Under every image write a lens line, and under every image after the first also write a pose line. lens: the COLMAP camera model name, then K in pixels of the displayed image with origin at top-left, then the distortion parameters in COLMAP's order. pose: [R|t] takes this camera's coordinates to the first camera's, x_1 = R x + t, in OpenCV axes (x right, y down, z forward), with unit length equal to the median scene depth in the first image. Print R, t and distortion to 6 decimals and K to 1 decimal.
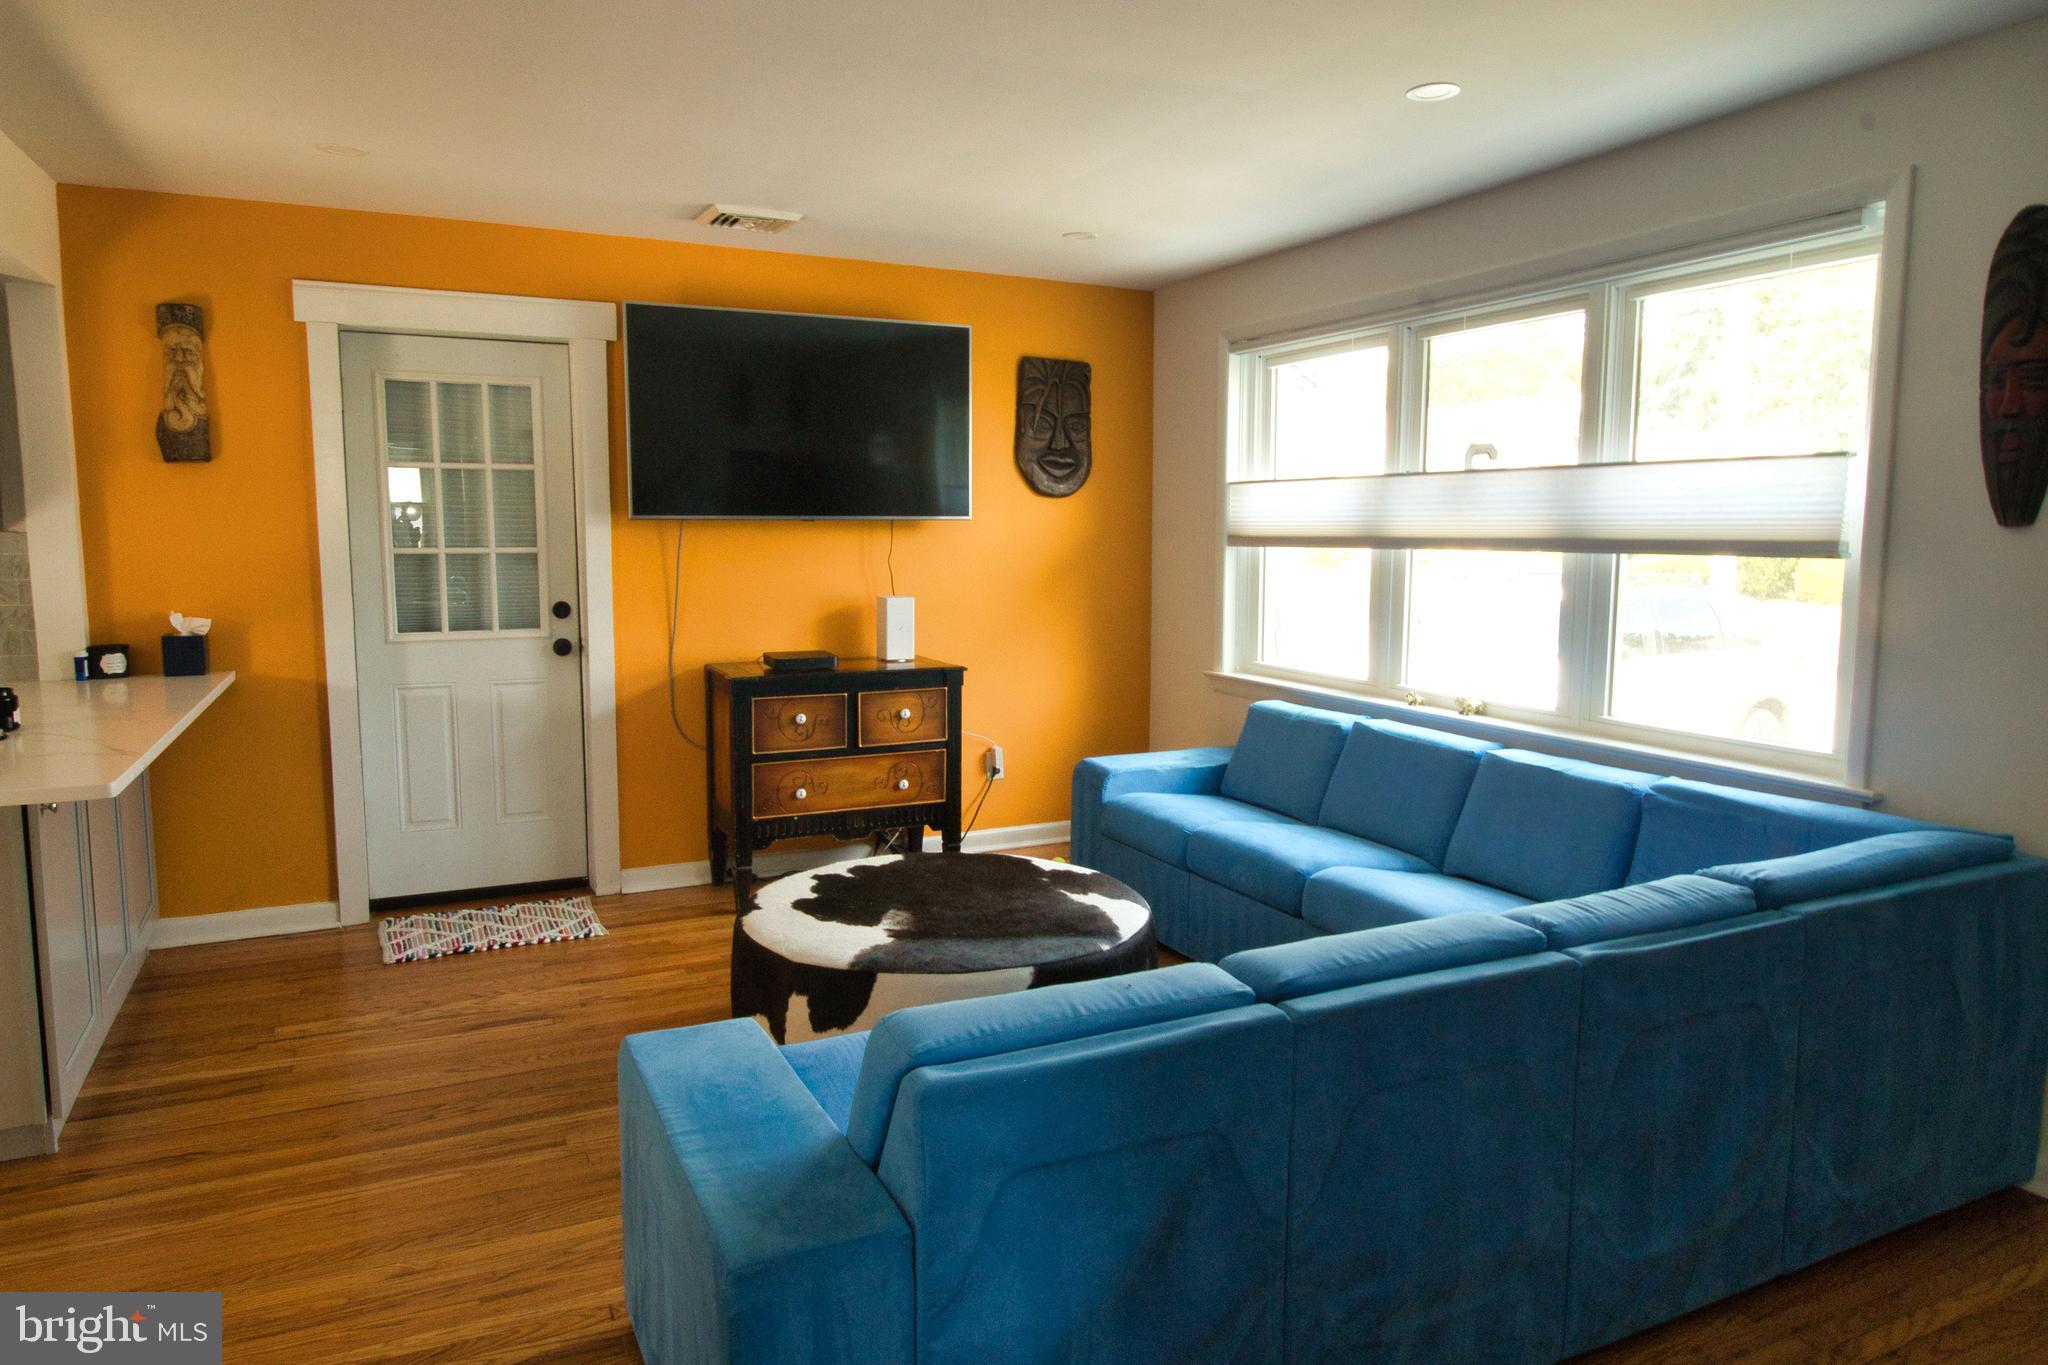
lens RADIAL K [[1318.6, 0, 1020.7], [0, 1318.6, 678.3], [0, 0, 1]] dist [0.038555, -0.001653]
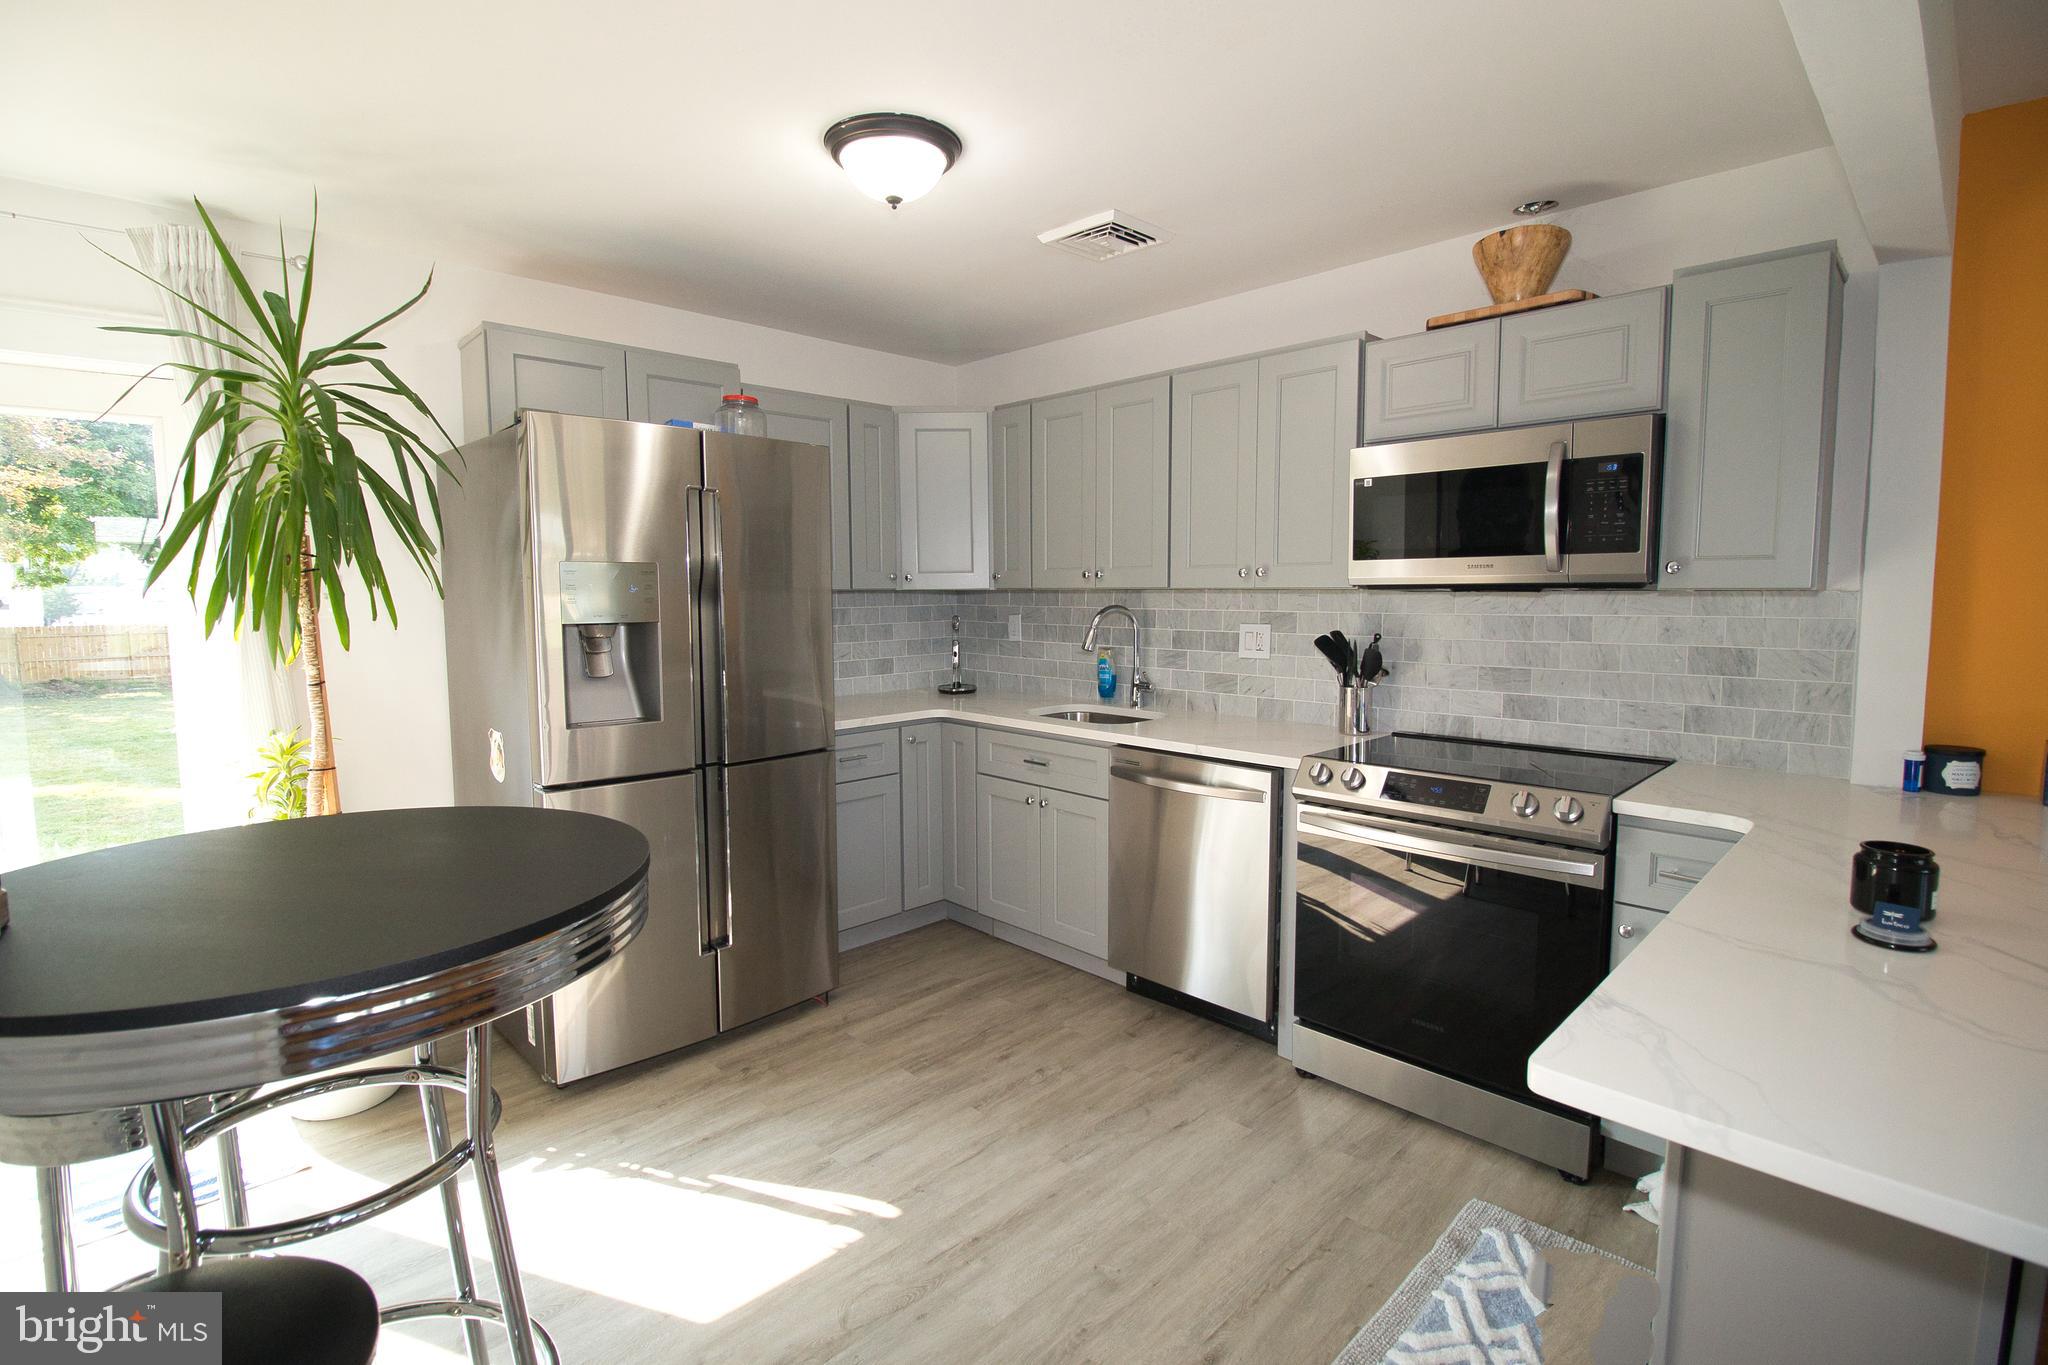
lens RADIAL K [[948.1, 0, 1020.8], [0, 948.1, 678.0], [0, 0, 1]] dist [-0.016461, -0.000747]
pose [[0.328674, 0.083473, -0.940747, -0.371619], [-0.108552, 0.992824, 0.050168, -0.031979], [0.938184, 0.085631, 0.335377, 0.354501]]
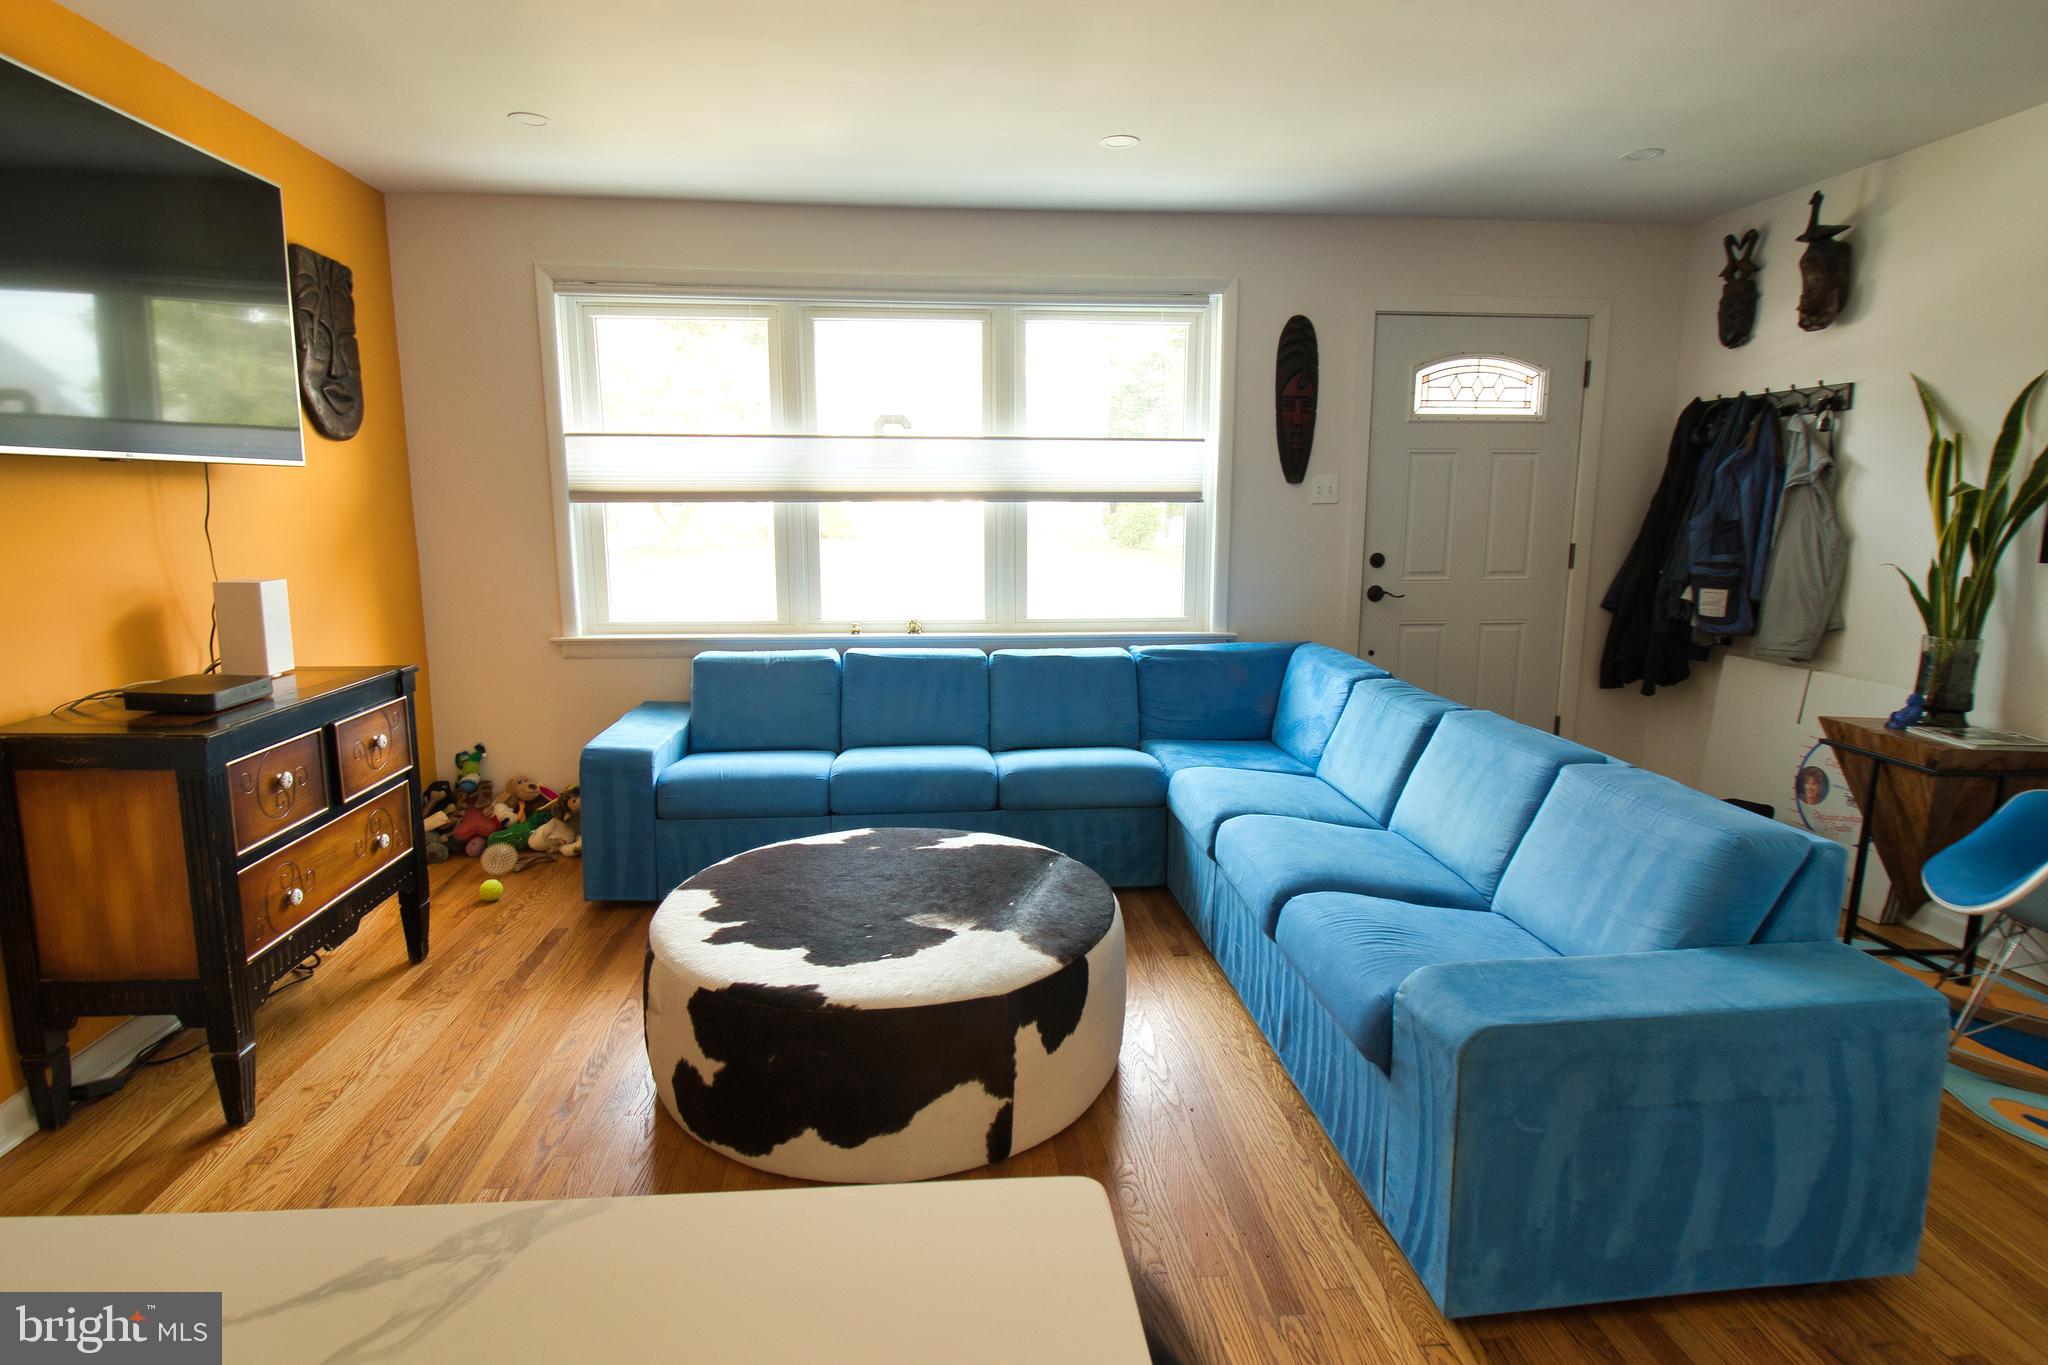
lens RADIAL K [[1046.0, 0, 1014.3], [0, 1046.0, 680.2], [0, 0, 1]] dist [-0.005752, -0.001576]
pose [[0.346815, -0.159668, 0.924243, -0.547348], [0.108280, 0.985631, 0.129642, -0.046605], [-0.931662, 0.055116, 0.359120, 0.552509]]
